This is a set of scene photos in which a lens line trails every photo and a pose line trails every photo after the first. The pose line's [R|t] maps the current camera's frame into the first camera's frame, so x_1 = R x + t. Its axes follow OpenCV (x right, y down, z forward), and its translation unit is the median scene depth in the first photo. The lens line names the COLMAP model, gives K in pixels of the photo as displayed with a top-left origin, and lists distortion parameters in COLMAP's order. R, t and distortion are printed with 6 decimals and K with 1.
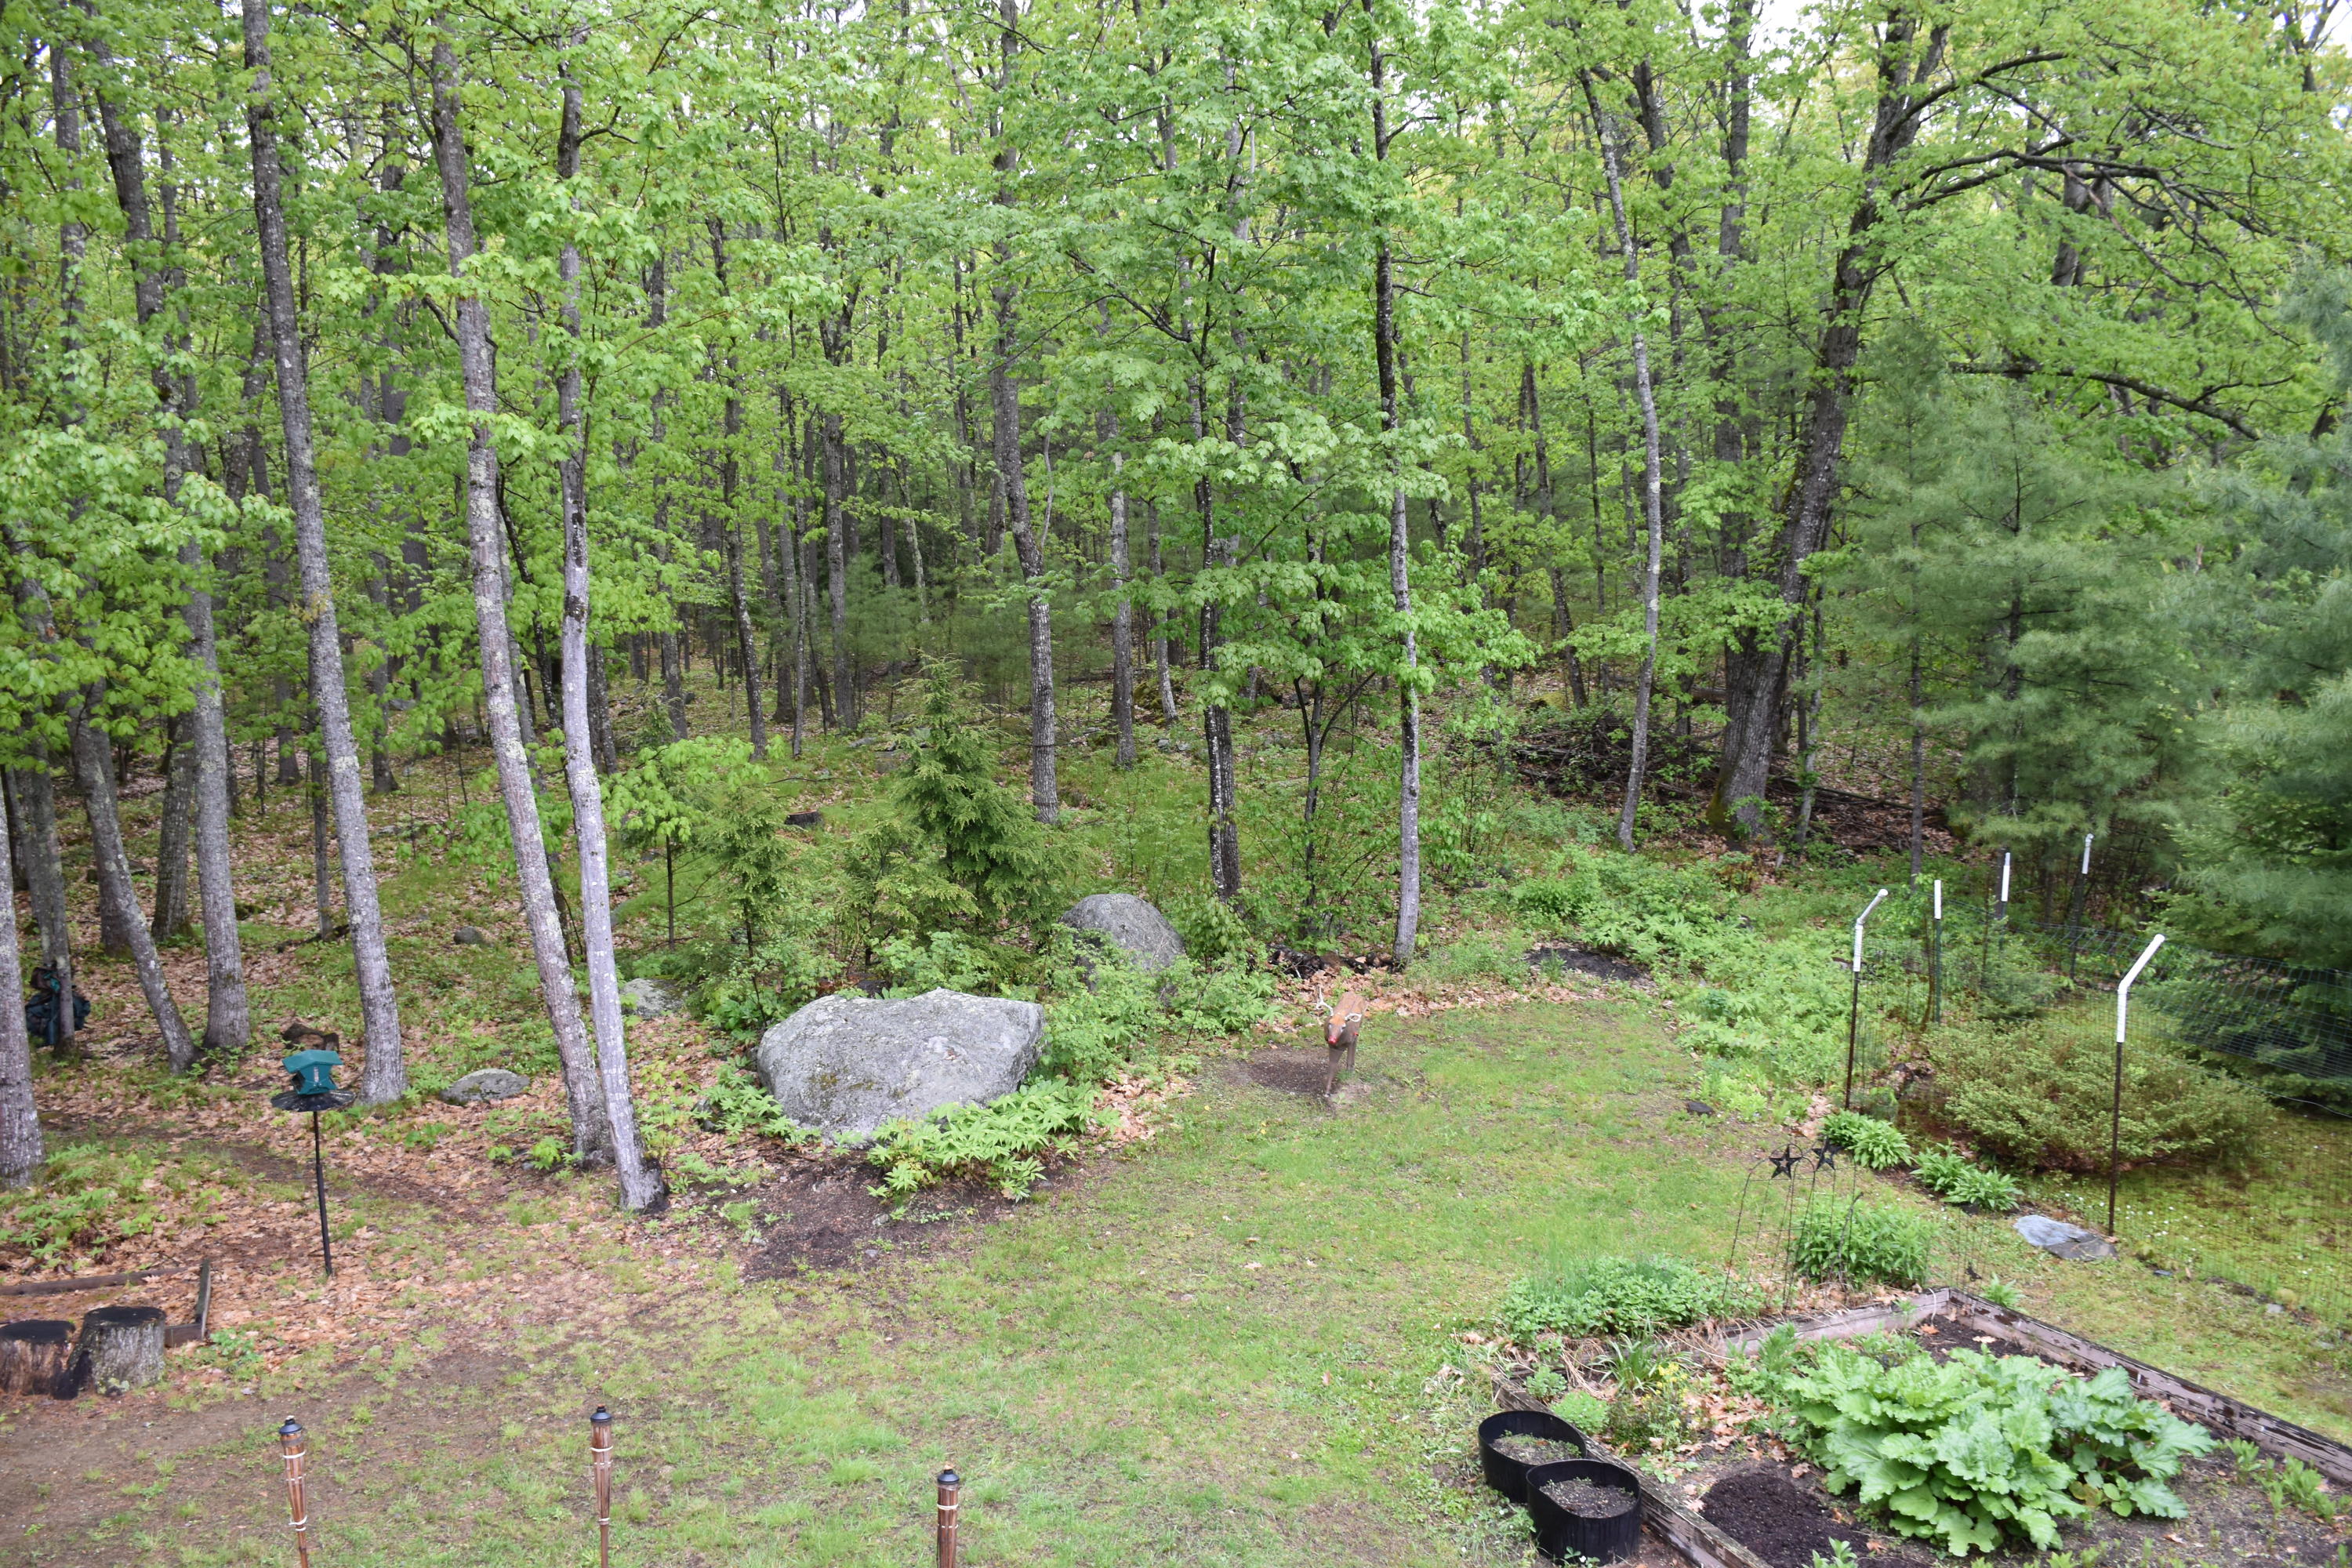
lens RADIAL K [[1864.9, 0, 1155.7], [0, 1864.9, 790.8], [0, 0, 1]] dist [-0.096873, 0.022181]
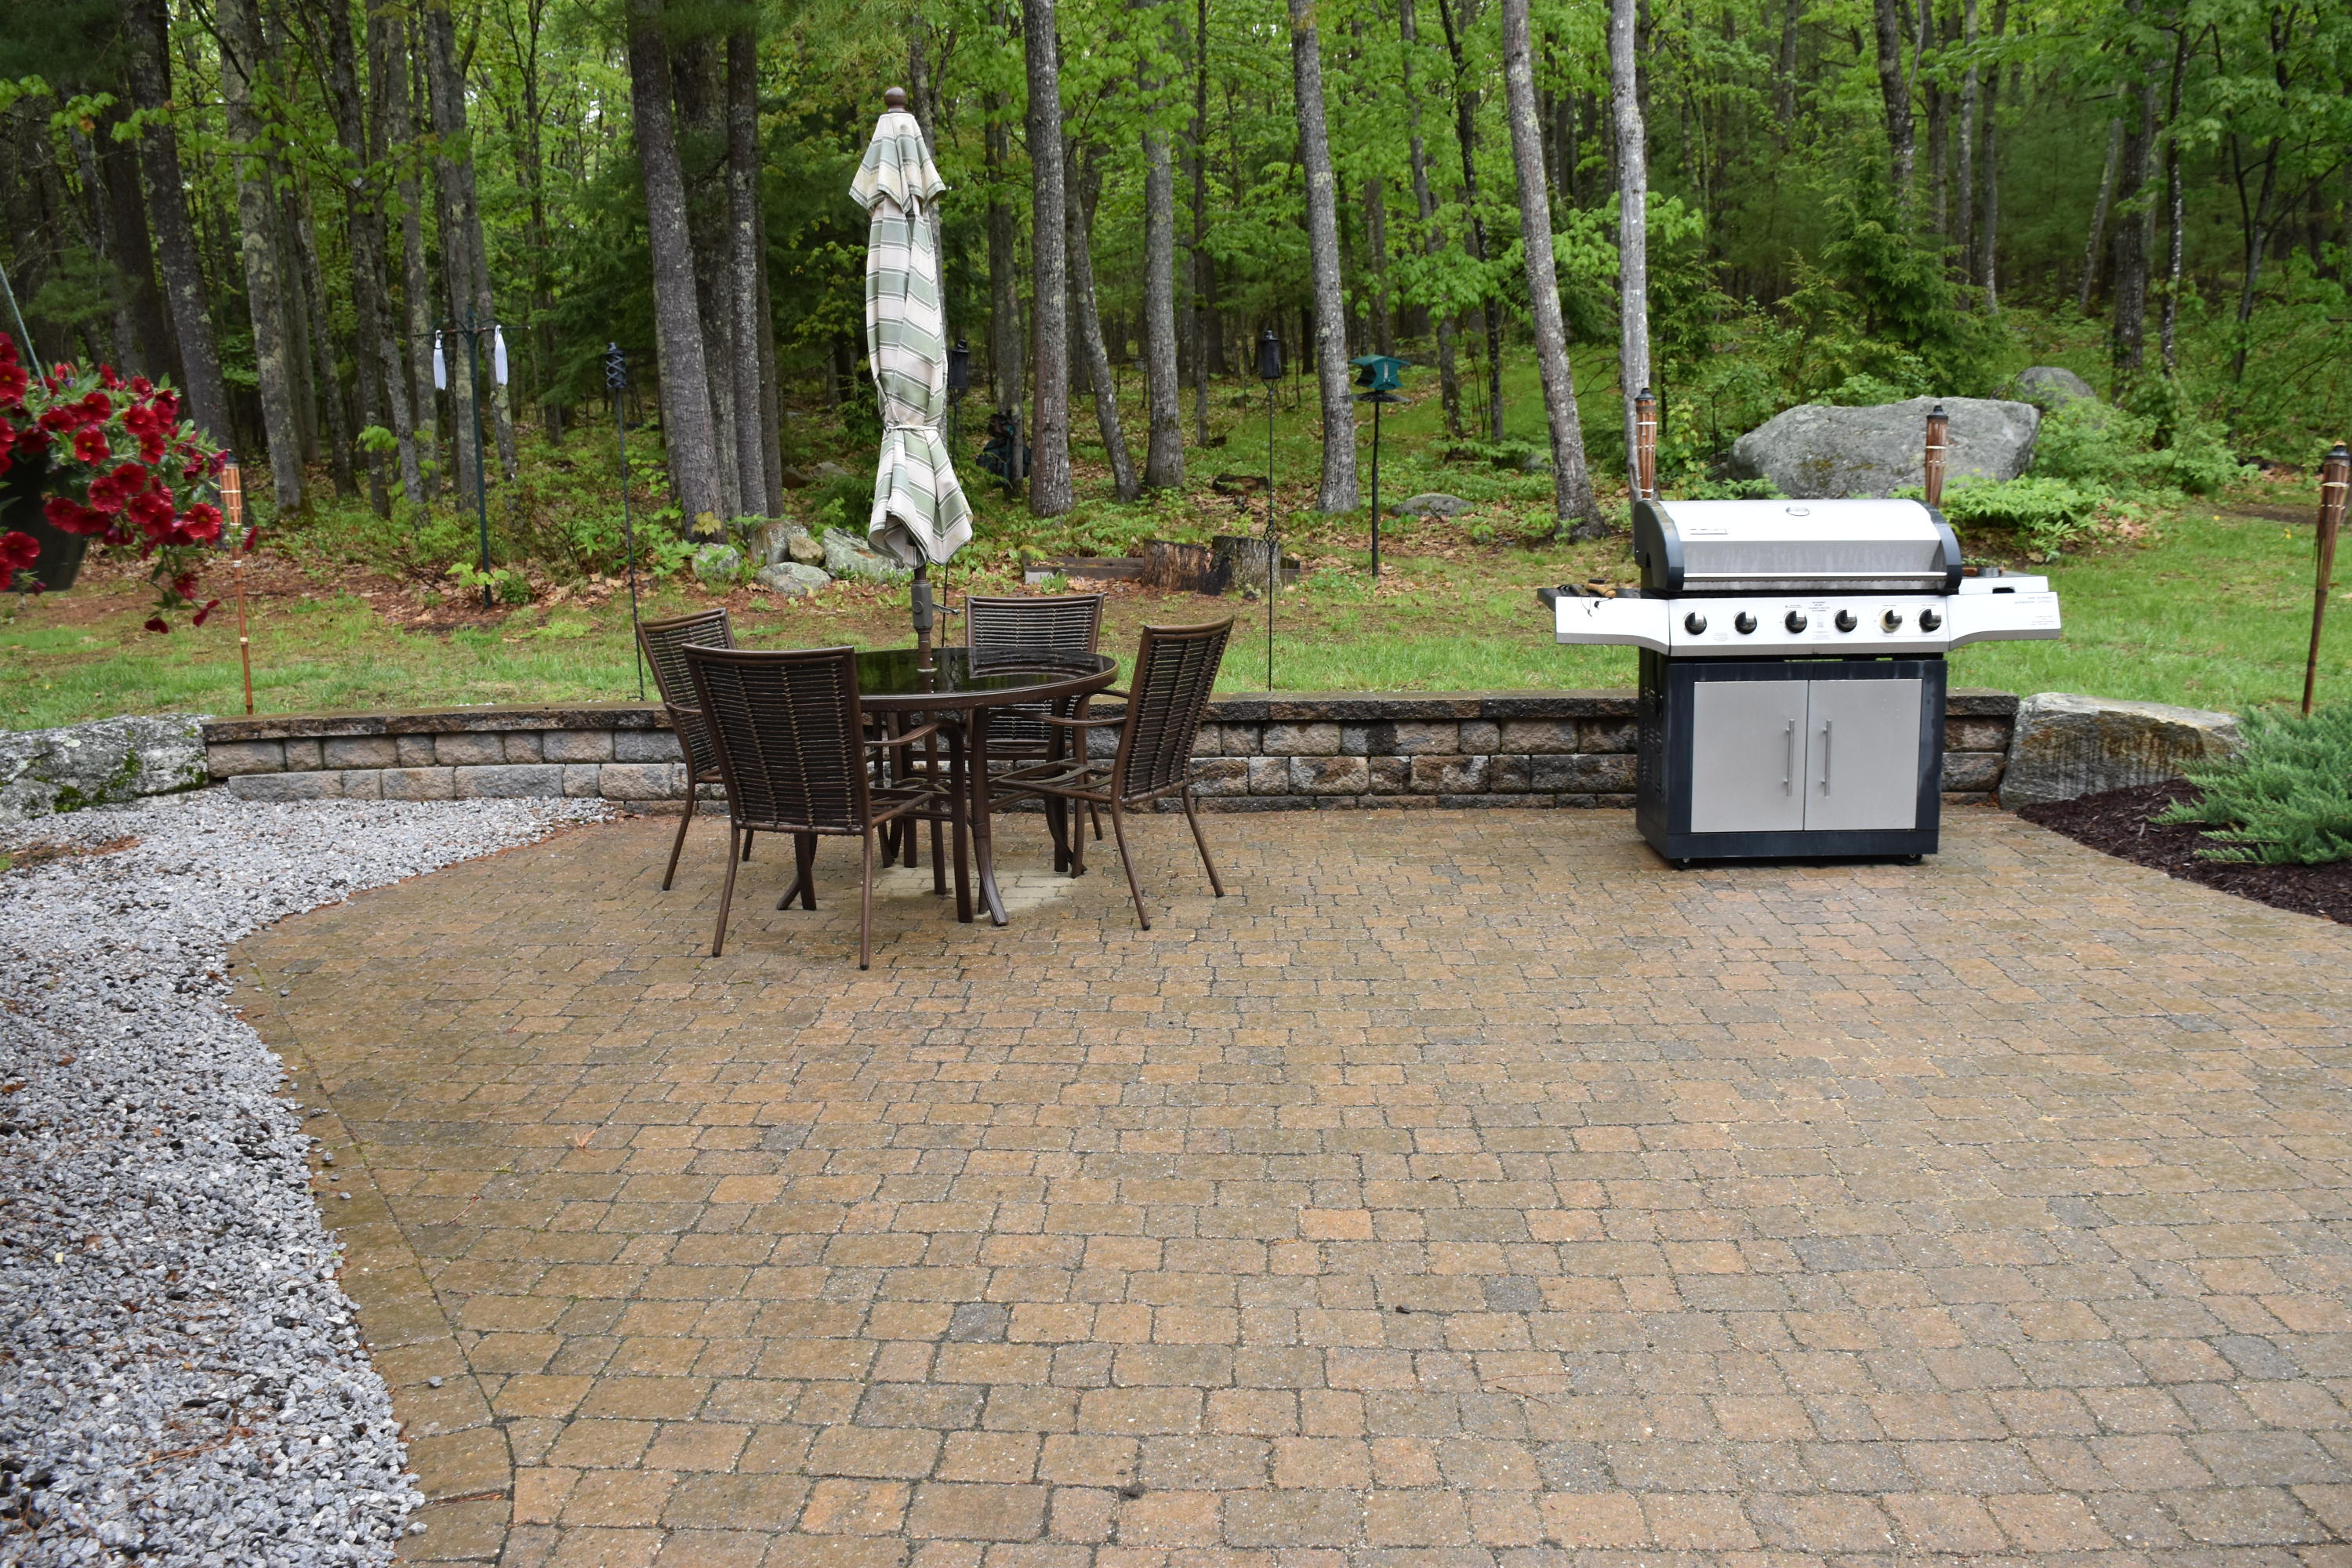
lens RADIAL K [[1864.9, 0, 1181.7], [0, 1864.9, 793.1], [0, 0, 1]] dist [-0.096873, 0.022181]
pose [[0.950033, 0.070567, -0.304068, -0.185840], [-0.034296, 0.991811, 0.123022, 0.215466], [0.310259, -0.106446, 0.944674, -0.052764]]
